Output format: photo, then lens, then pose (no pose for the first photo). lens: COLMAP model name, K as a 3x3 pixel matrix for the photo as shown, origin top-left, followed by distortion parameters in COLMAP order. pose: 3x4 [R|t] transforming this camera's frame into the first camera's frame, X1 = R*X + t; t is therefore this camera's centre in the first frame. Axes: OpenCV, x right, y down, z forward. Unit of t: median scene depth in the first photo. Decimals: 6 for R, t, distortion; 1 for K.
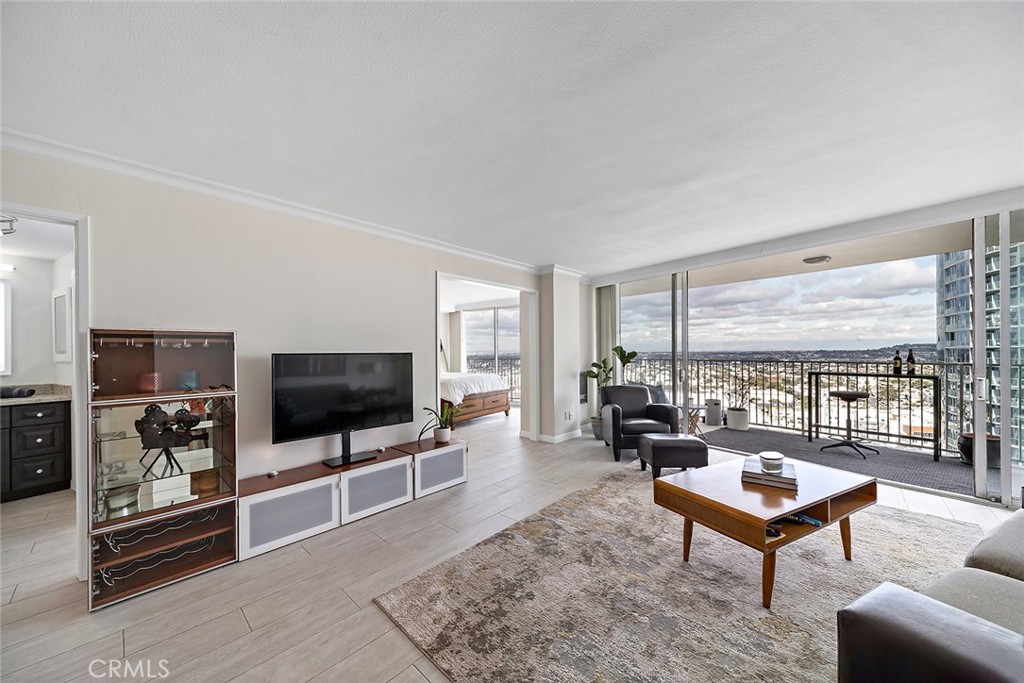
lens RADIAL K [[360.8, 0, 512.6], [0, 360.8, 352.5], [0, 0, 1]] dist [0.000907, -0.000032]
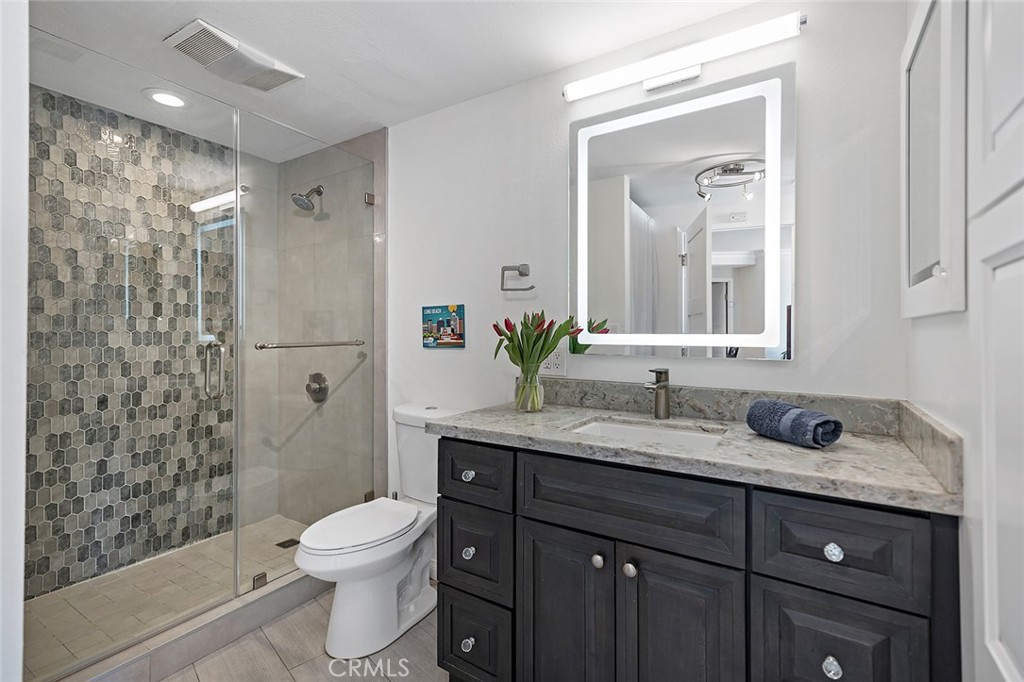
lens RADIAL K [[470.9, 0, 512.3], [0, 470.9, 340.9], [0, 0, 1]] dist [0.004857, 0.000475]
pose [[-0.063684, 0.000659, -0.997970, -0.991097], [-0.002721, 0.999996, 0.000834, 0.045832], [0.997966, 0.002769, -0.063682, 0.806718]]
